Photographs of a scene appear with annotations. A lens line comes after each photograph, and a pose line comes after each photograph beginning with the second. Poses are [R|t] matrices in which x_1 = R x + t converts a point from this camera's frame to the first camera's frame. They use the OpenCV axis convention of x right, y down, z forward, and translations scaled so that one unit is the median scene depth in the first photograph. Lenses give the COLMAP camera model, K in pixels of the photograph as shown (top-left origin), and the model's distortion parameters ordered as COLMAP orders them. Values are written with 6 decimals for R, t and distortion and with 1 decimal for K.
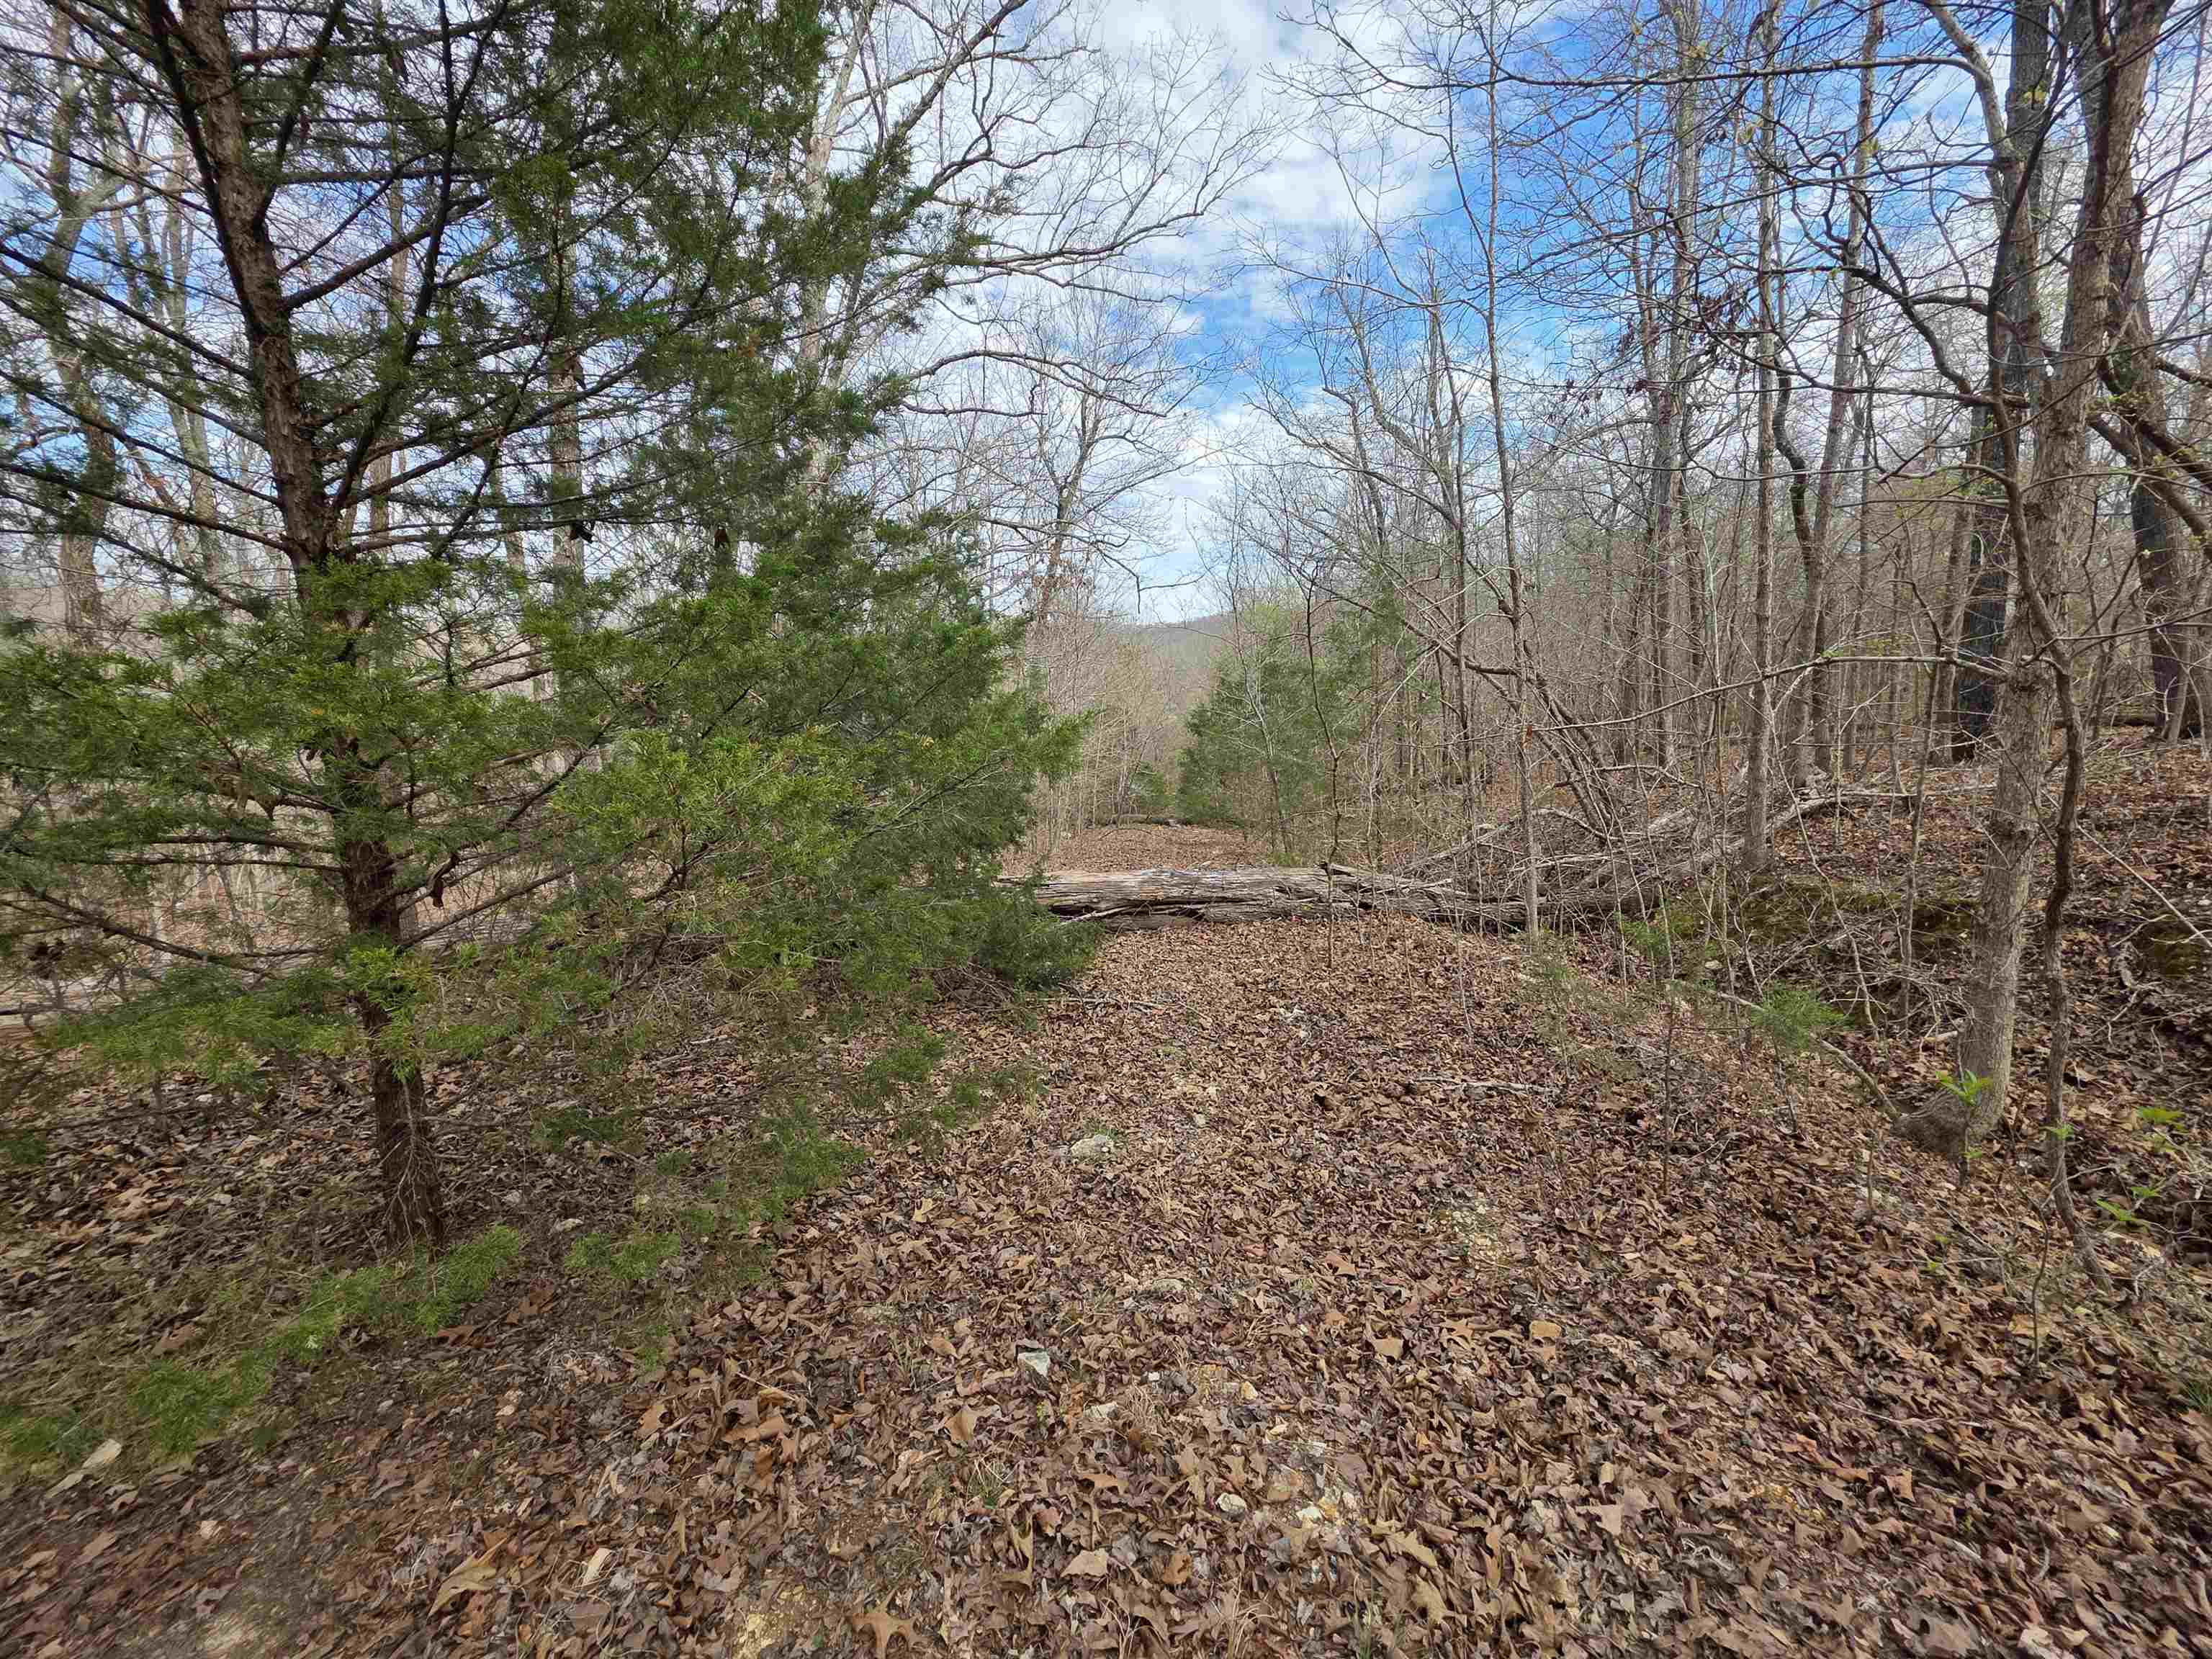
lens RADIAL K [[882.3, 0, 1107.5], [0, 882.3, 842.9], [0, 0, 1]] dist [0.002862, -0.000710]
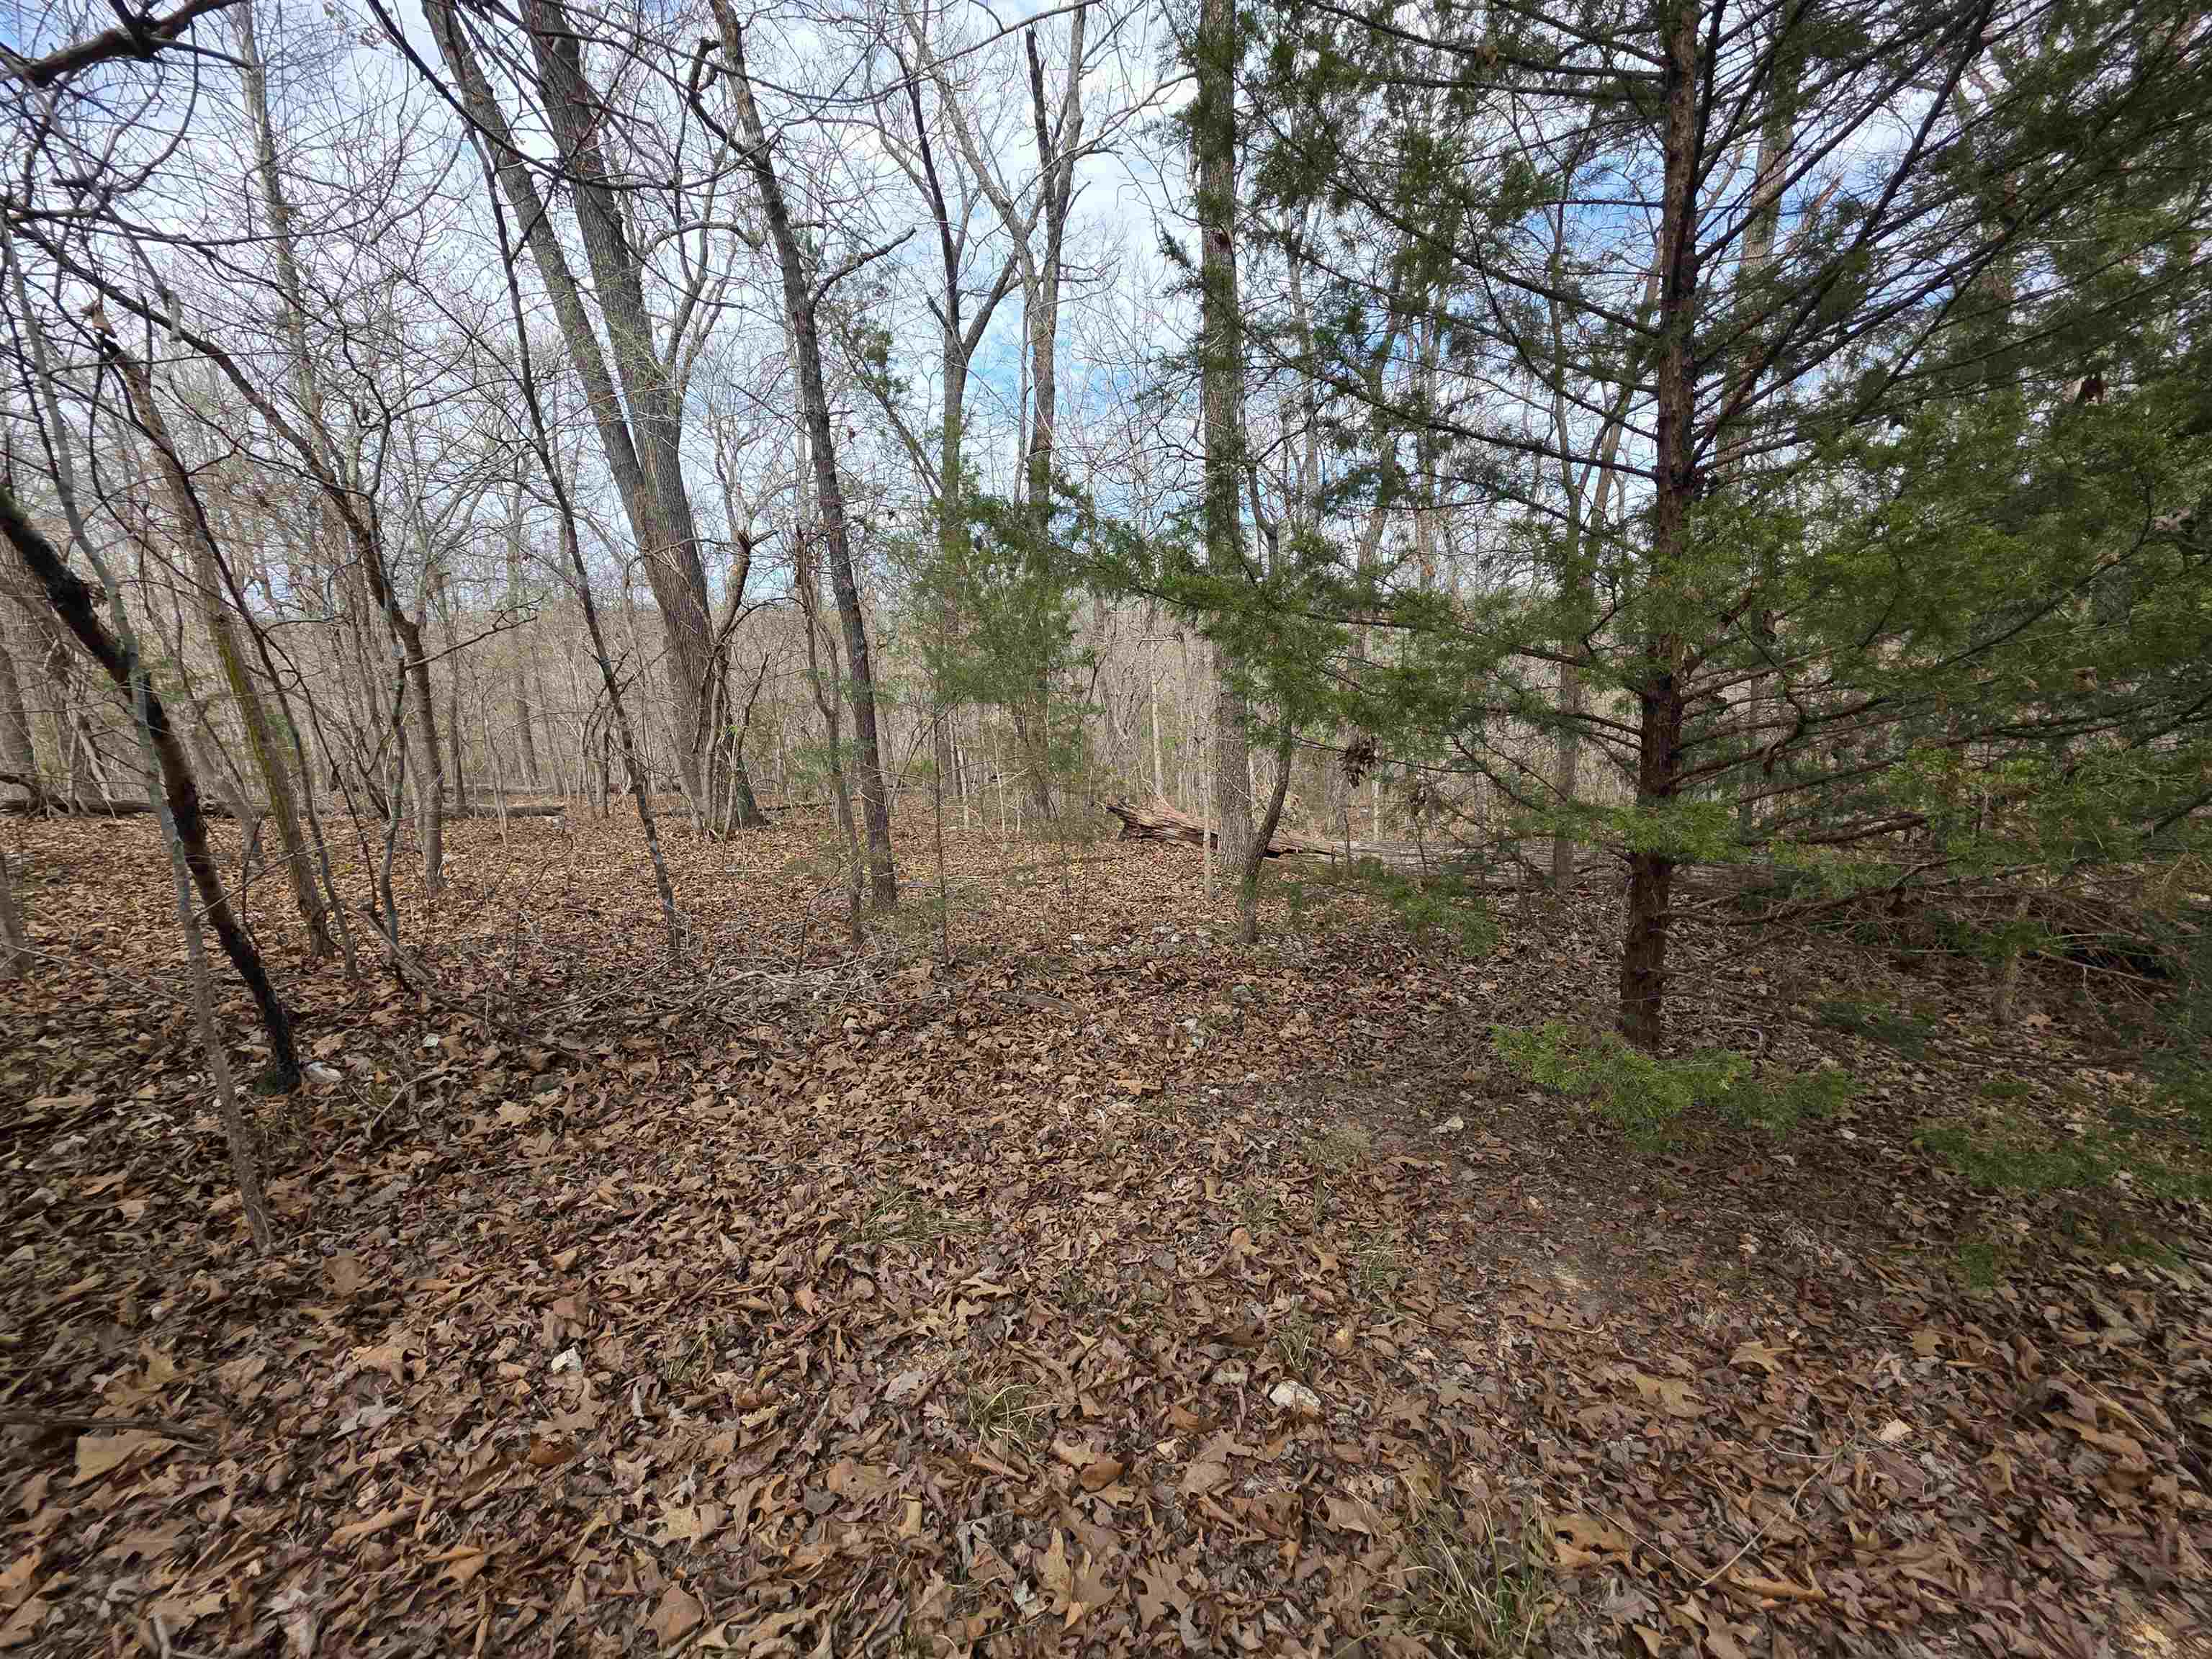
lens RADIAL K [[882.3, 0, 1111.7], [0, 882.3, 829.6], [0, 0, 1]] dist [0.002862, -0.000710]
pose [[0.462534, 0.138783, -0.875672, -0.108706], [-0.110216, 0.989012, 0.098529, 0.076191], [0.879724, 0.050939, 0.472748, -0.142551]]
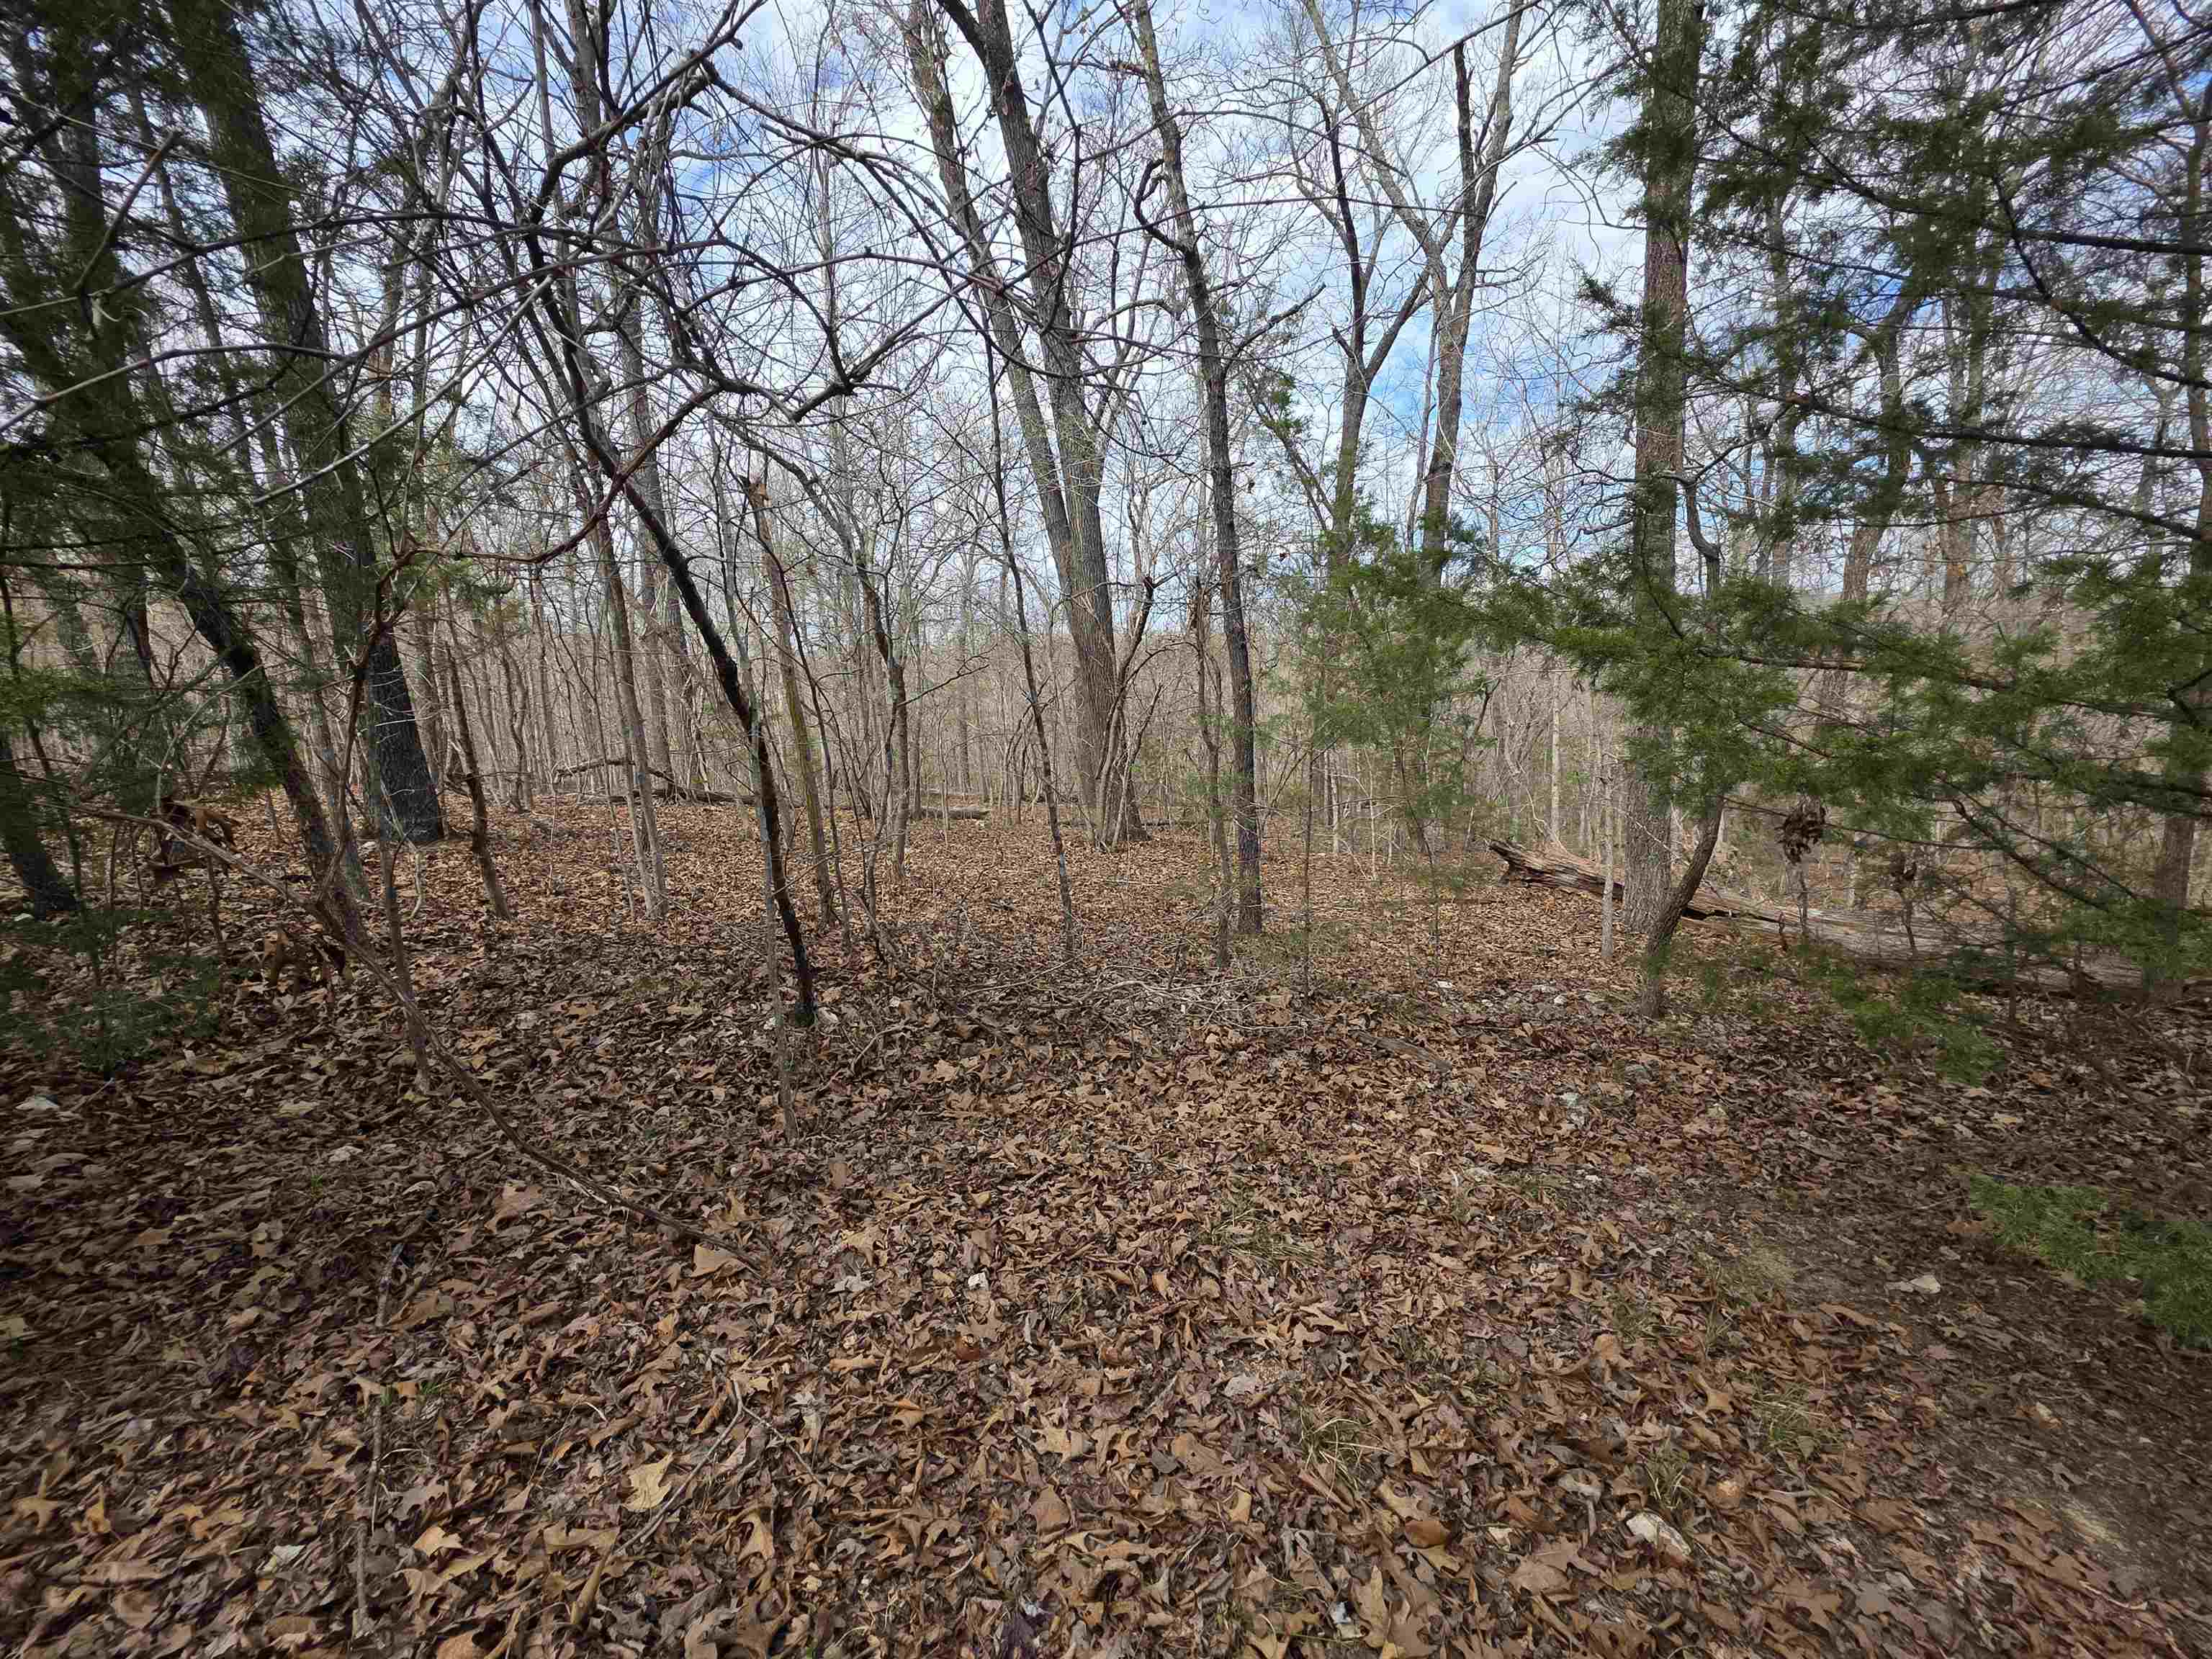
lens RADIAL K [[882.3, 0, 1114.0], [0, 882.3, 831.4], [0, 0, 1]] dist [0.002862, -0.000710]
pose [[0.065877, 0.135181, -0.988629, -0.069010], [-0.132605, 0.983179, 0.125600, 0.054378], [0.988977, 0.122823, 0.082694, -0.159259]]
